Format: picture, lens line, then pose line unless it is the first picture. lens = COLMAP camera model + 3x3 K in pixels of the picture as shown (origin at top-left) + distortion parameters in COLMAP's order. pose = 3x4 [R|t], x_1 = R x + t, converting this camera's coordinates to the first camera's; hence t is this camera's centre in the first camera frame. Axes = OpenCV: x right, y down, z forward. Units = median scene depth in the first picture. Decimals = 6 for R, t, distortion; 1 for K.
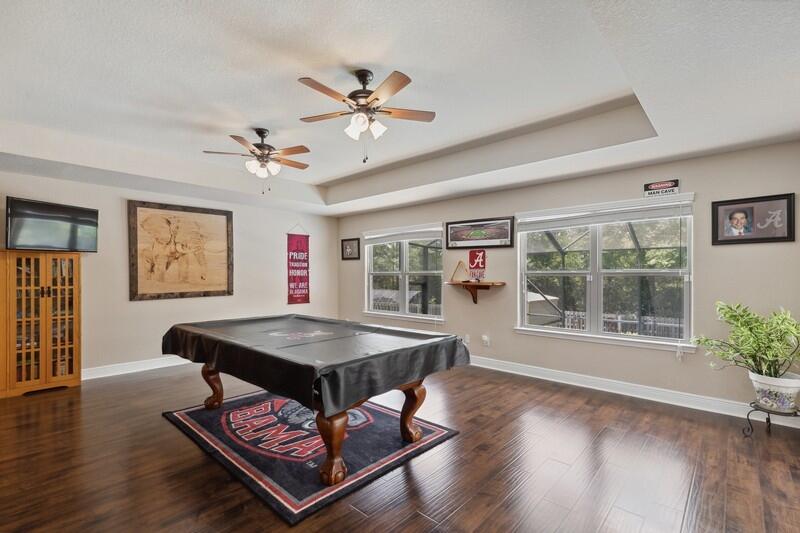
lens RADIAL K [[365.4, 0, 402.5], [0, 365.4, 271.8], [0, 0, 1]] dist [0.005080, 0.000328]
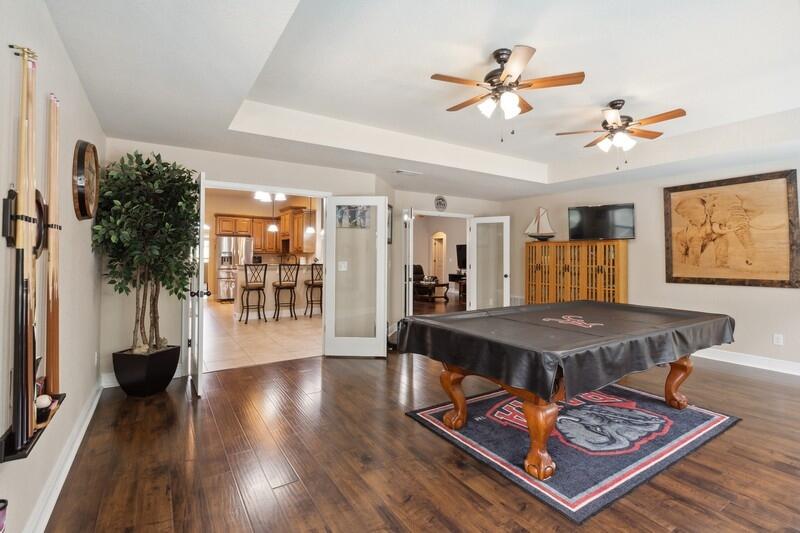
lens RADIAL K [[383.6, 0, 409.8], [0, 383.6, 248.0], [0, 0, 1]] dist [-0.003814, -0.000527]
pose [[-0.242384, -0.018581, -0.970002, 0.608219], [-0.000617, 0.999819, -0.018998, 0.001173], [0.970180, -0.004006, -0.242352, 0.650273]]
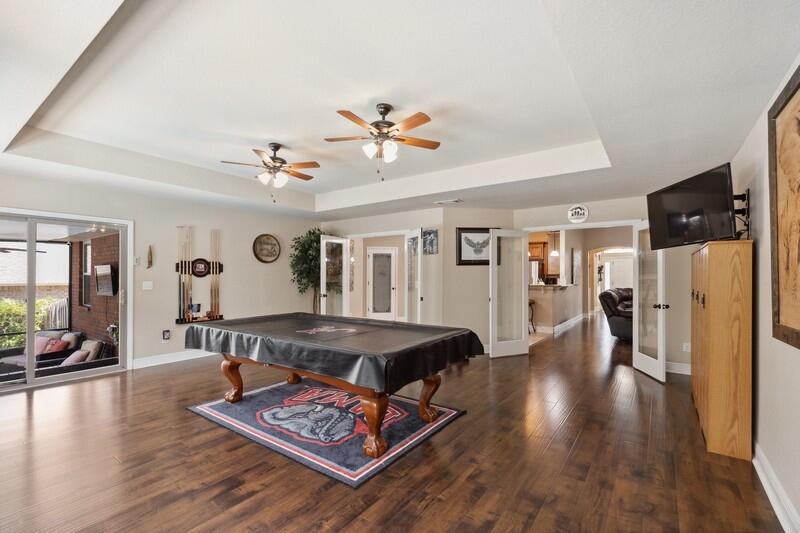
lens RADIAL K [[362.0, 0, 402.3], [0, 362.0, 276.1], [0, 0, 1]] dist [-0.001136, -0.000107]
pose [[-0.992672, -0.006108, -0.120689, -0.290330], [-0.005817, 0.999979, -0.002757, 0.006724], [0.120703, -0.002035, -0.992687, 1.646632]]
